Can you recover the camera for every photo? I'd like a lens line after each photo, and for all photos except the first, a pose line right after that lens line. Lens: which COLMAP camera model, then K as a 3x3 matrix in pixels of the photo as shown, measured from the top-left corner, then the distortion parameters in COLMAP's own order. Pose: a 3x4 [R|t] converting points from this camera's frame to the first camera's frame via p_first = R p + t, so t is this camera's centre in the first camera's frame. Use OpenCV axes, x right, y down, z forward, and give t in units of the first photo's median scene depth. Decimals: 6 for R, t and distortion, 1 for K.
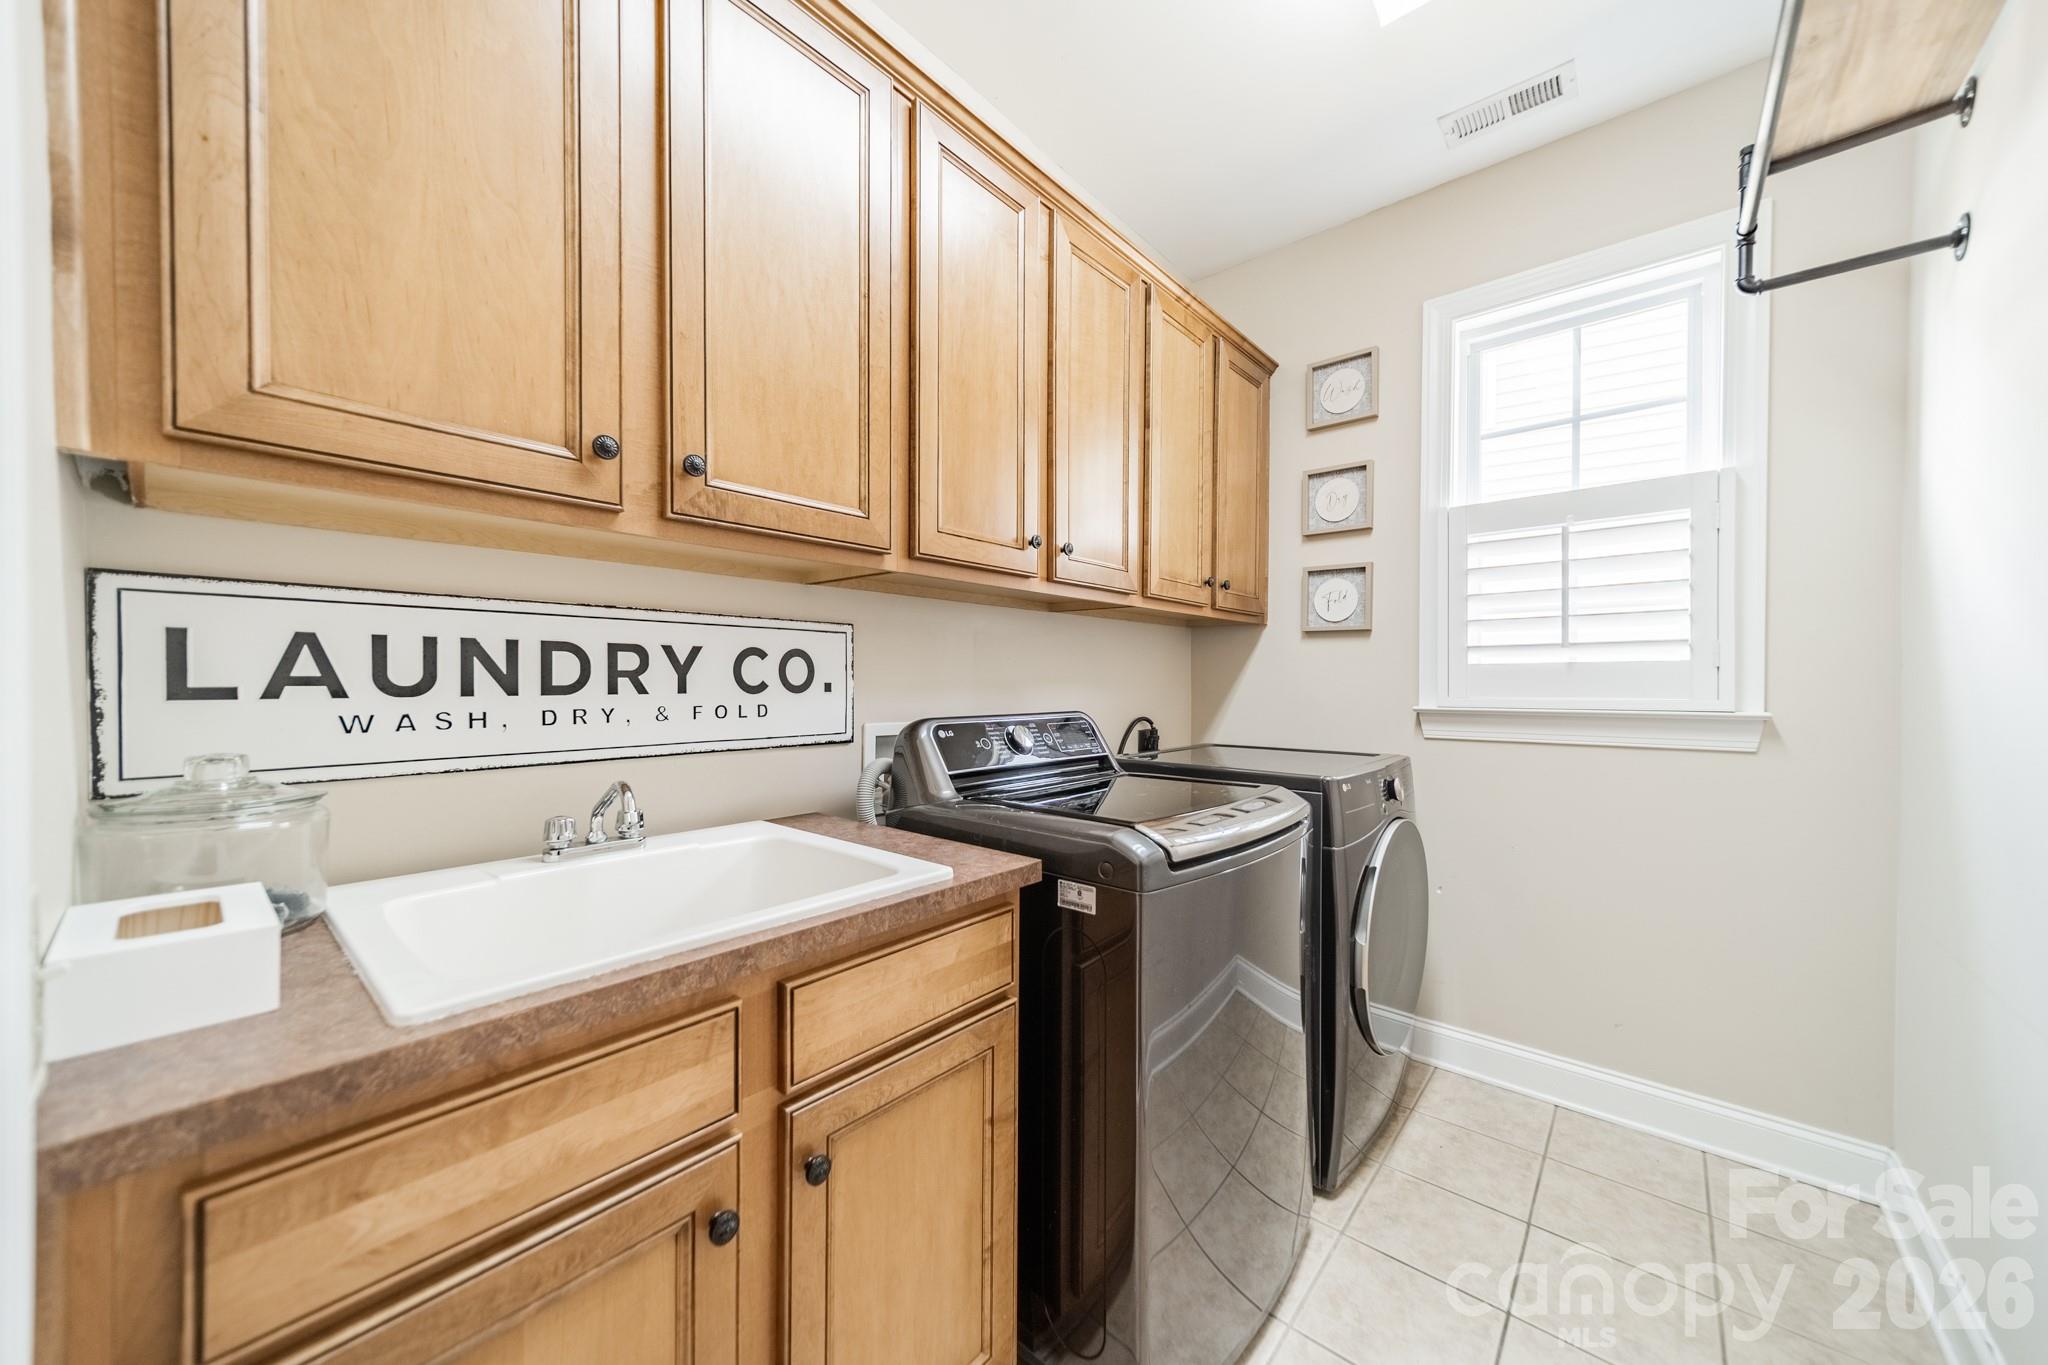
lens RADIAL K [[726.9, 0, 1027.5], [0, 726.9, 680.9], [0, 0, 1]] dist [0.007147, 0.000276]
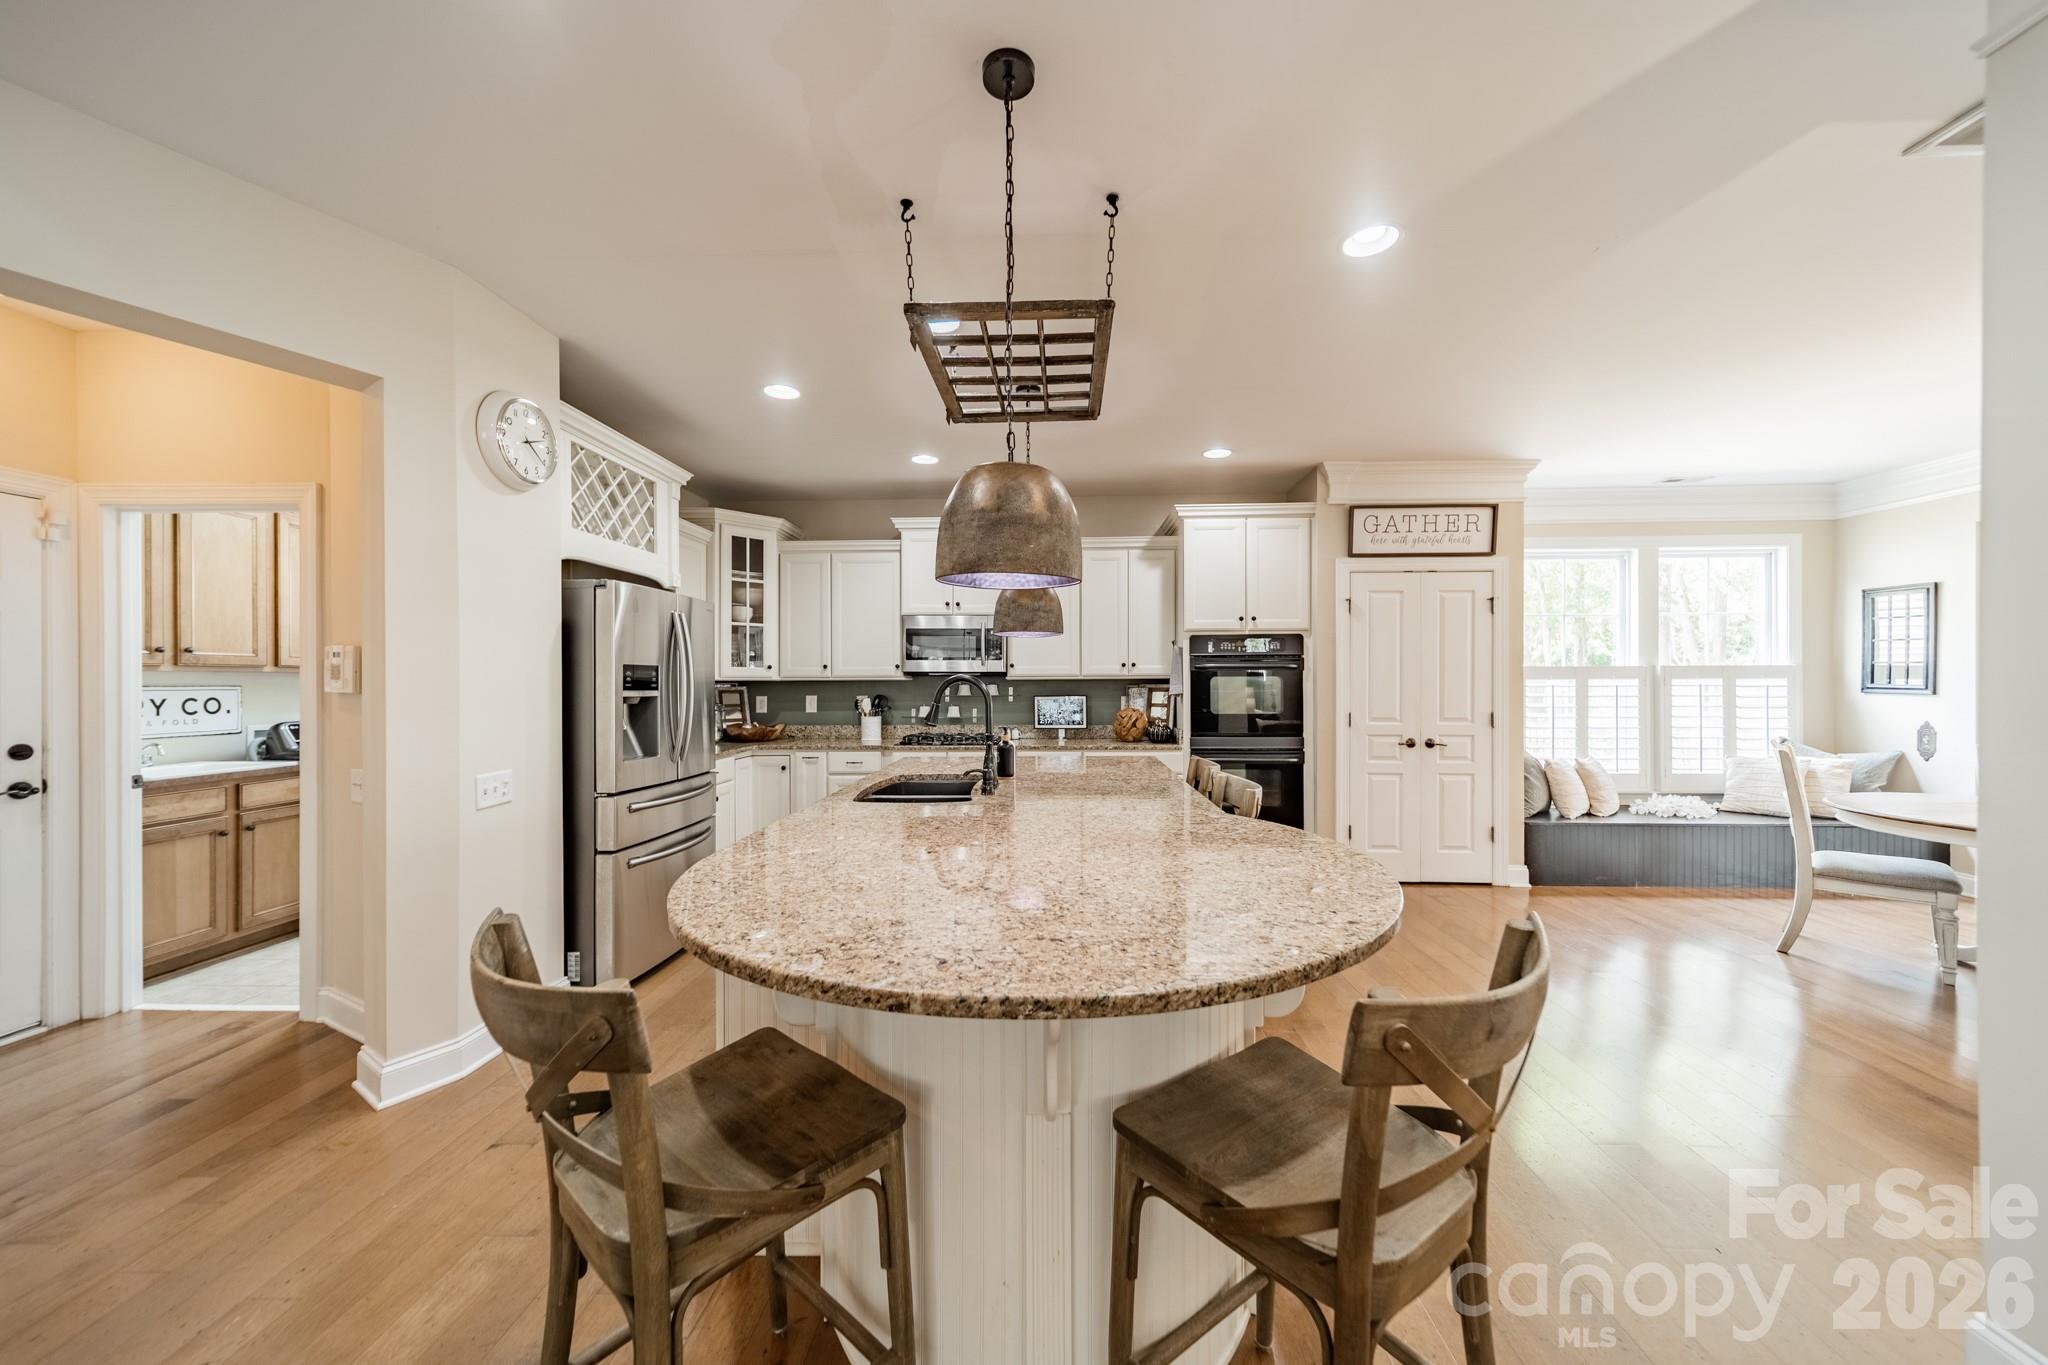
lens RADIAL K [[727.8, 0, 1024.0], [0, 727.8, 682.5], [0, 0, 1]] dist [0.007653, 0.000114]
pose [[0.788429, -0.007536, 0.615079, 0.414921], [0.006868, 0.999970, 0.003448, -0.100712], [-0.615087, 0.001506, 0.788458, -3.341827]]
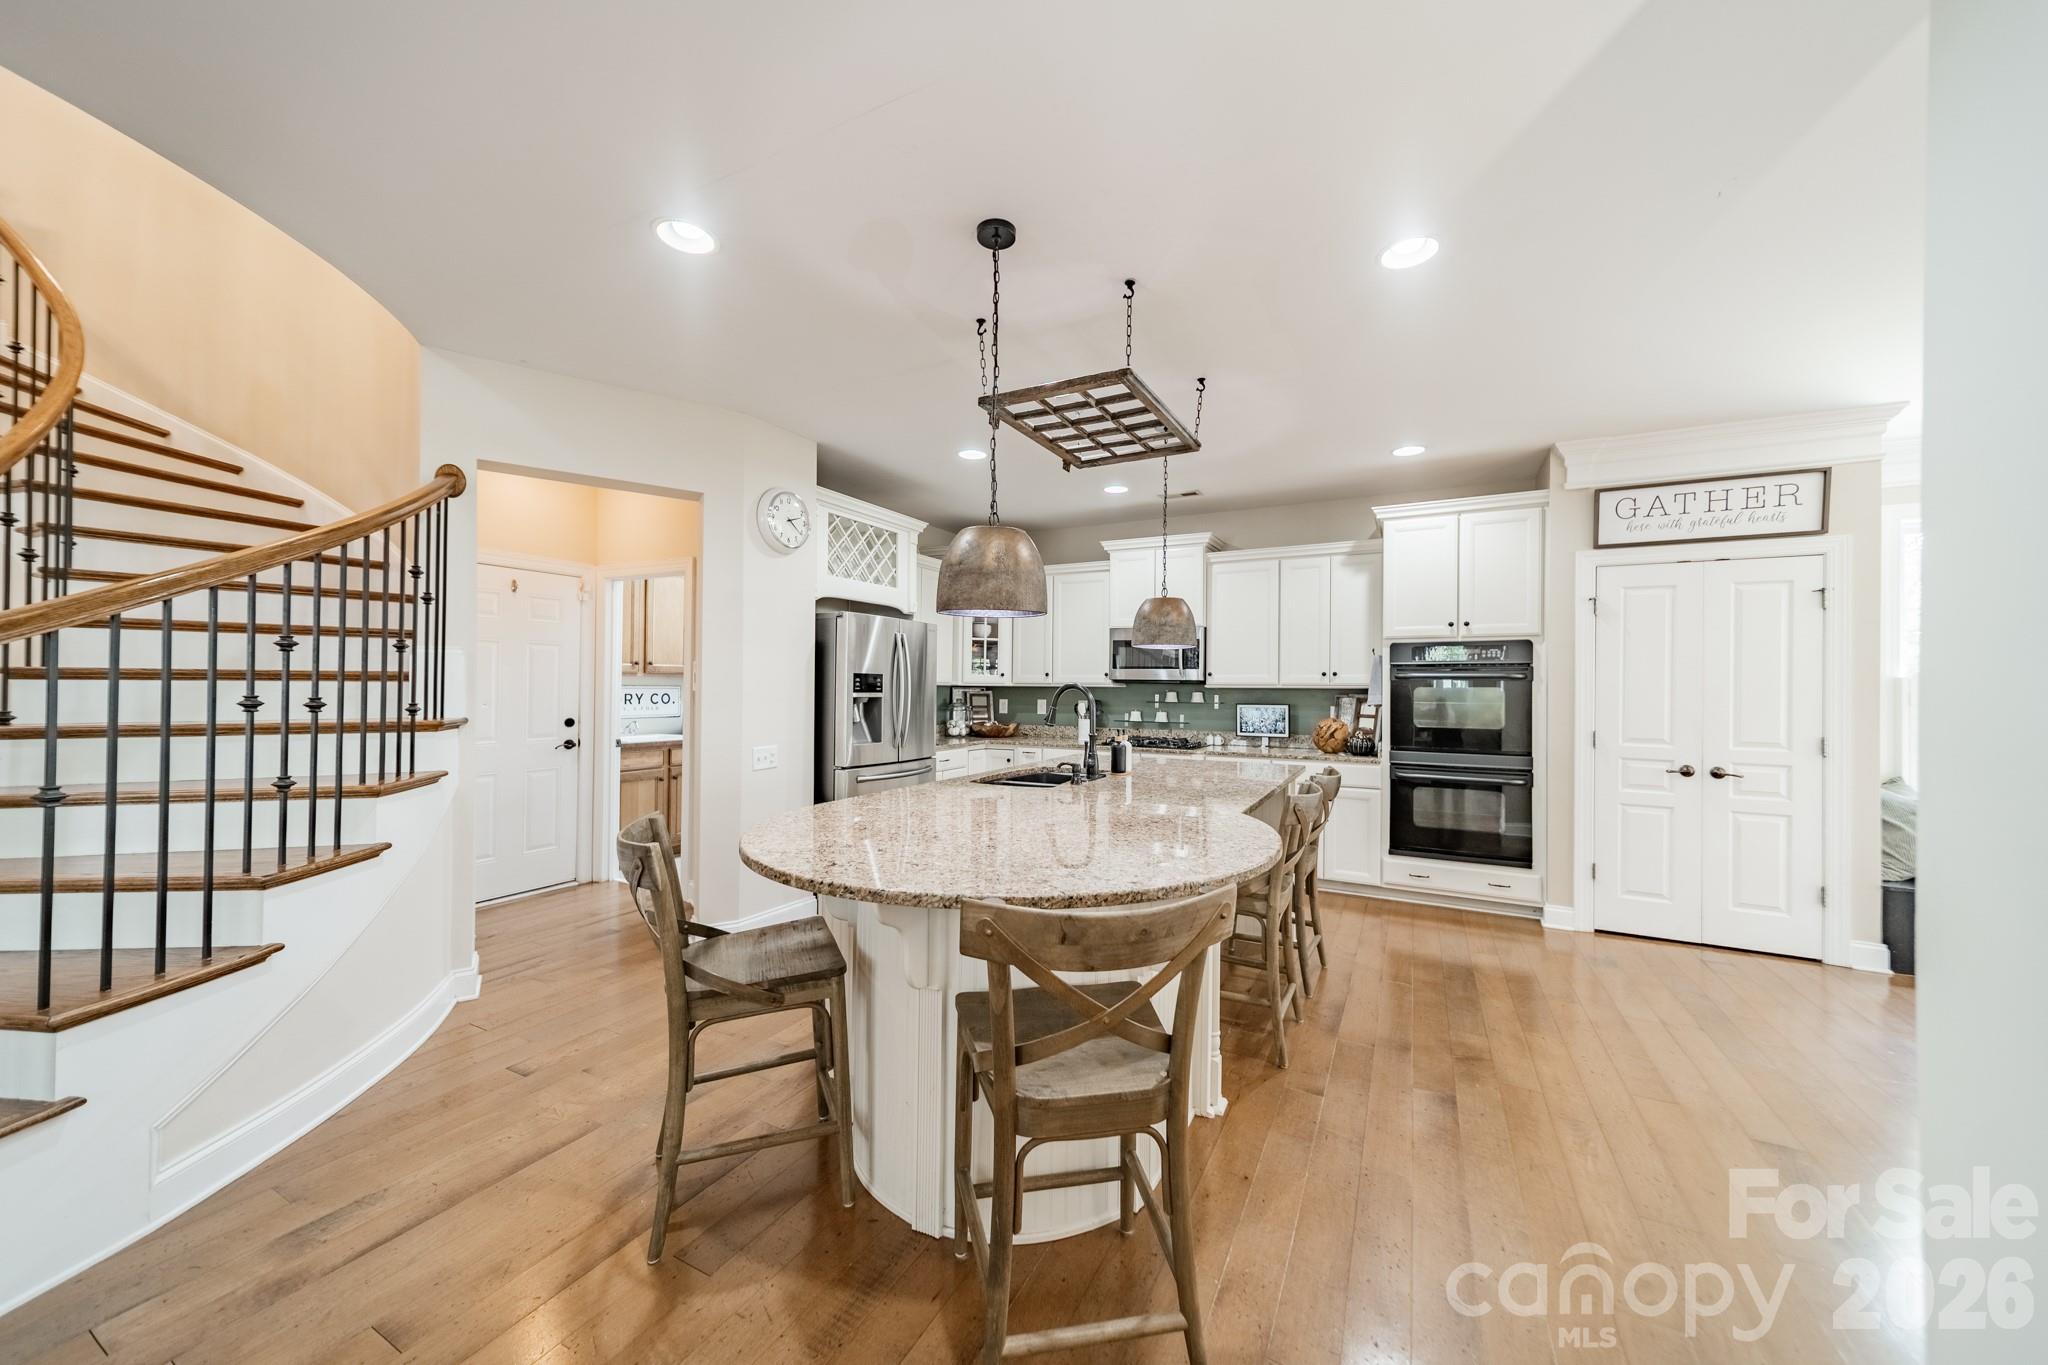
lens RADIAL K [[726.9, 0, 1027.5], [0, 726.9, 680.9], [0, 0, 1]] dist [0.007147, 0.000276]
pose [[0.975890, 0.006109, 0.218177, 0.895255], [-0.004527, 0.999960, -0.007750, -0.105073], [-0.218215, 0.006575, 0.975879, -3.985395]]
